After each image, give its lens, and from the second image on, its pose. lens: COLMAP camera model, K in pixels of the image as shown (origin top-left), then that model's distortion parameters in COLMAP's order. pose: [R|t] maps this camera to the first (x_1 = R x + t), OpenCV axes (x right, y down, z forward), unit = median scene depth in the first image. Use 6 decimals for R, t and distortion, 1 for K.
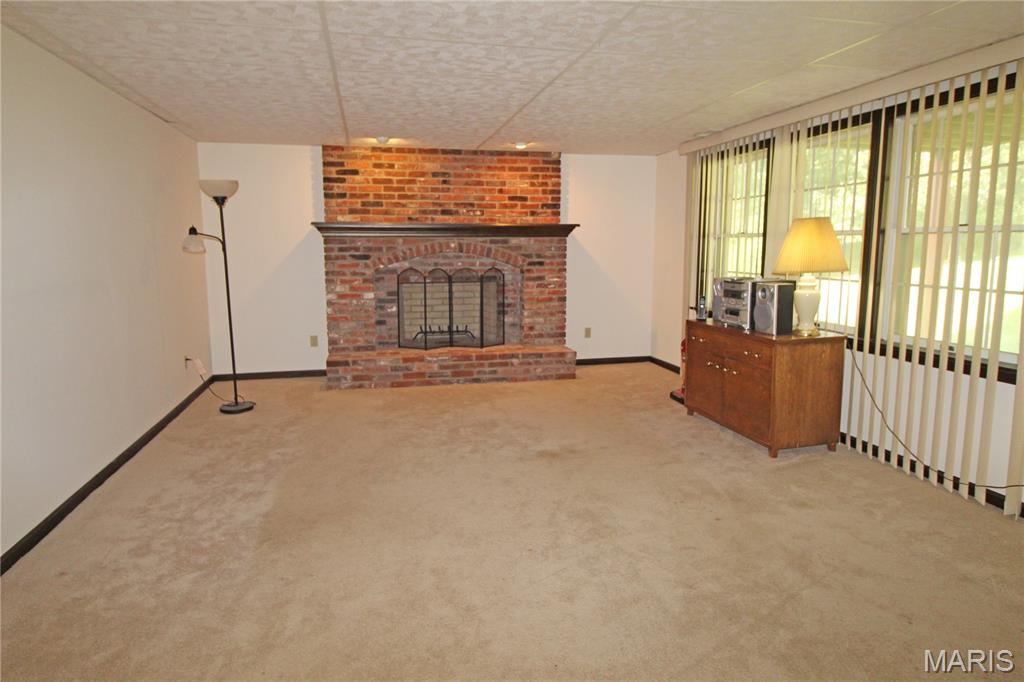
lens RADIAL K [[614.3, 0, 509.6], [0, 614.3, 322.7], [0, 0, 1]] dist [-0.002893, -0.002054]
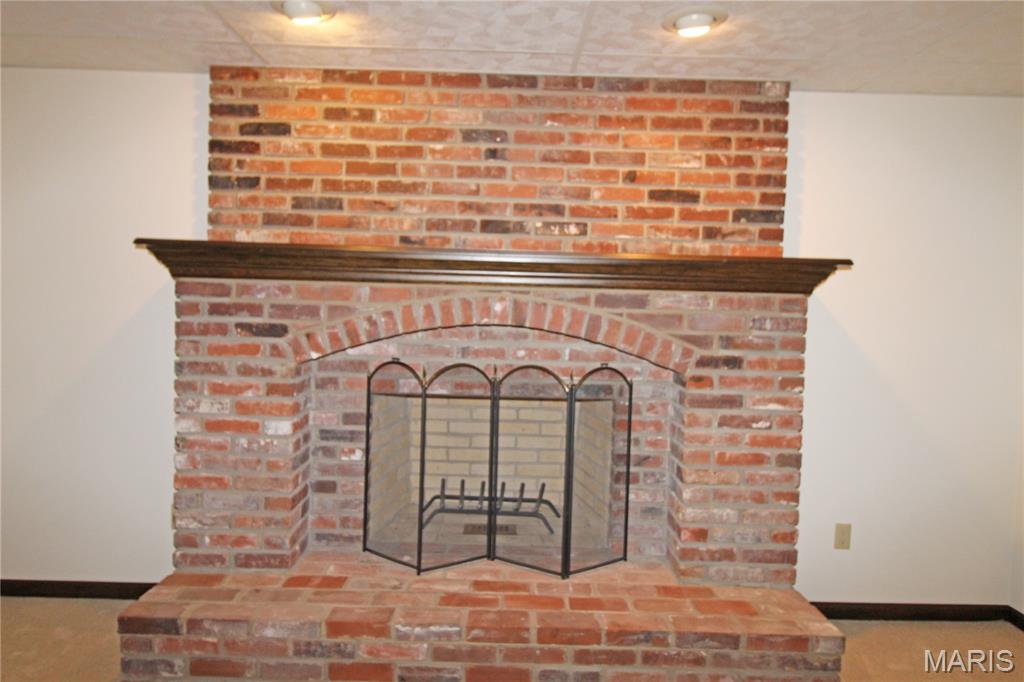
lens RADIAL K [[614.3, 0, 509.6], [0, 614.3, 322.7], [0, 0, 1]] dist [-0.002893, -0.002054]
pose [[0.977334, 0.035168, -0.208761, -0.005187], [-0.055481, 0.994188, -0.092260, -0.081267], [0.204303, 0.101752, 0.973605, 0.628642]]
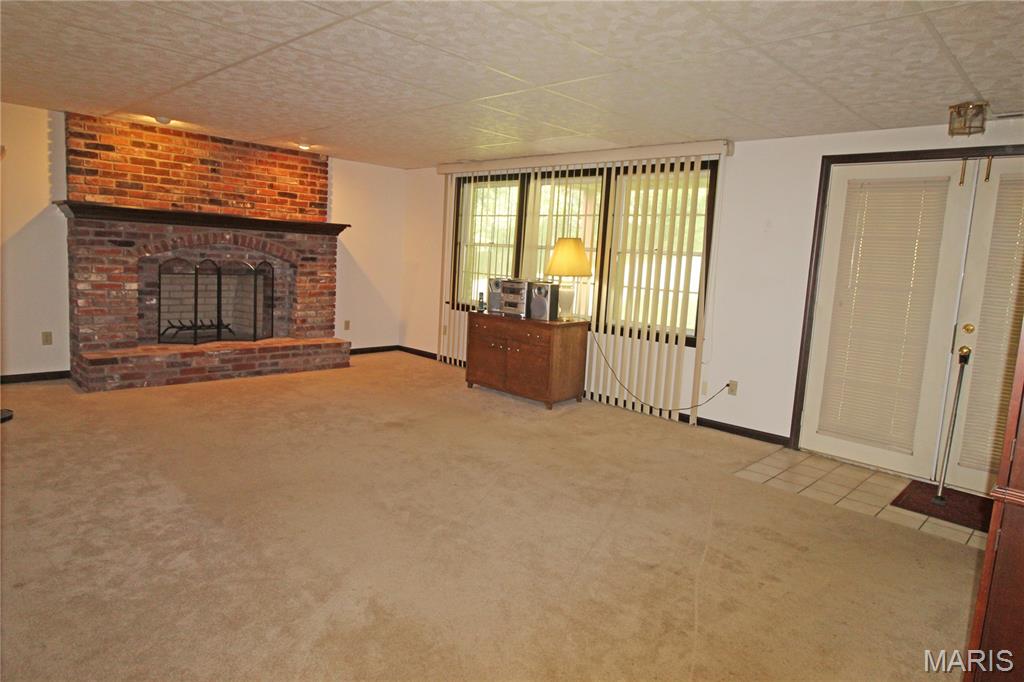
lens RADIAL K [[614.3, 0, 509.6], [0, 614.3, 322.7], [0, 0, 1]] dist [-0.002893, -0.002054]
pose [[0.834744, -0.010881, 0.550530, -0.257585], [0.009589, 0.999940, 0.005224, 0.010088], [-0.550554, 0.000918, 0.834799, -0.064847]]
